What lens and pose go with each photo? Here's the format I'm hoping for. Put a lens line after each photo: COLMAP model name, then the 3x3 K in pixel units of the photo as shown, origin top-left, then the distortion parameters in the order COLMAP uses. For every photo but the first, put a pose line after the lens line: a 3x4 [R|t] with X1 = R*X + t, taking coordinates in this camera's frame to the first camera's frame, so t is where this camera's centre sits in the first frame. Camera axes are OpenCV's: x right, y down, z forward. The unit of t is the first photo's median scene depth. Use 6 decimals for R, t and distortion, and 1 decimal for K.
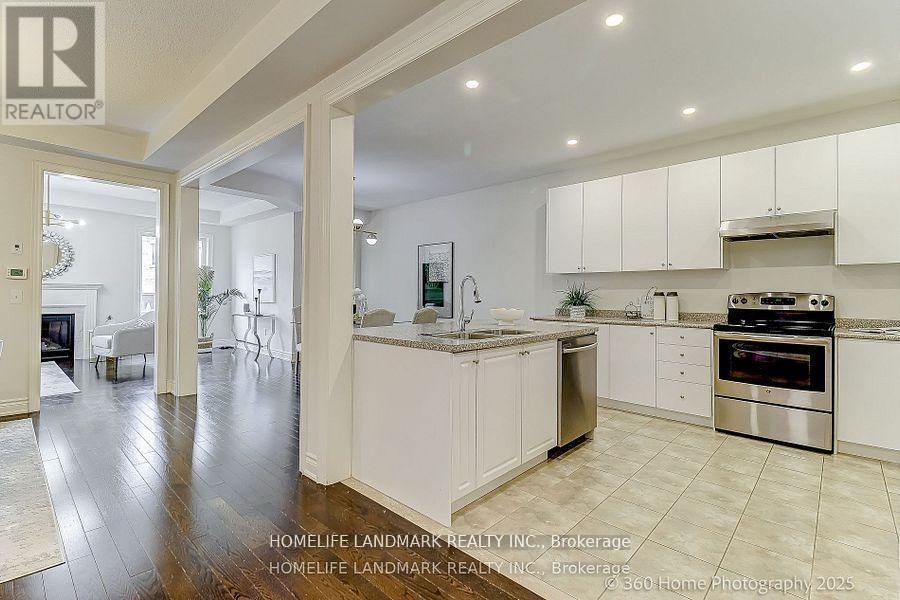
lens RADIAL K [[420.3, 0, 454.0], [0, 420.3, 290.9], [0, 0, 1]] dist [0.002463, -0.000265]
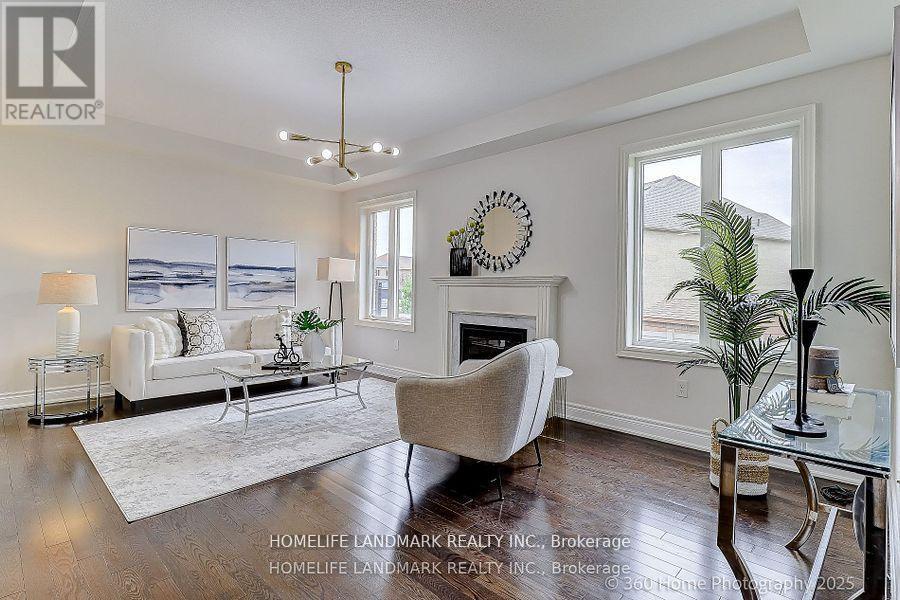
lens RADIAL K [[447.4, 0, 453.4], [0, 447.4, 288.3], [0, 0, 1]] dist [-0.000588, -0.000100]
pose [[-0.022049, -0.013696, -0.999663, -0.502451], [-0.008315, 0.999874, -0.013516, 0.012782], [0.999722, 0.008014, -0.022160, 1.490688]]
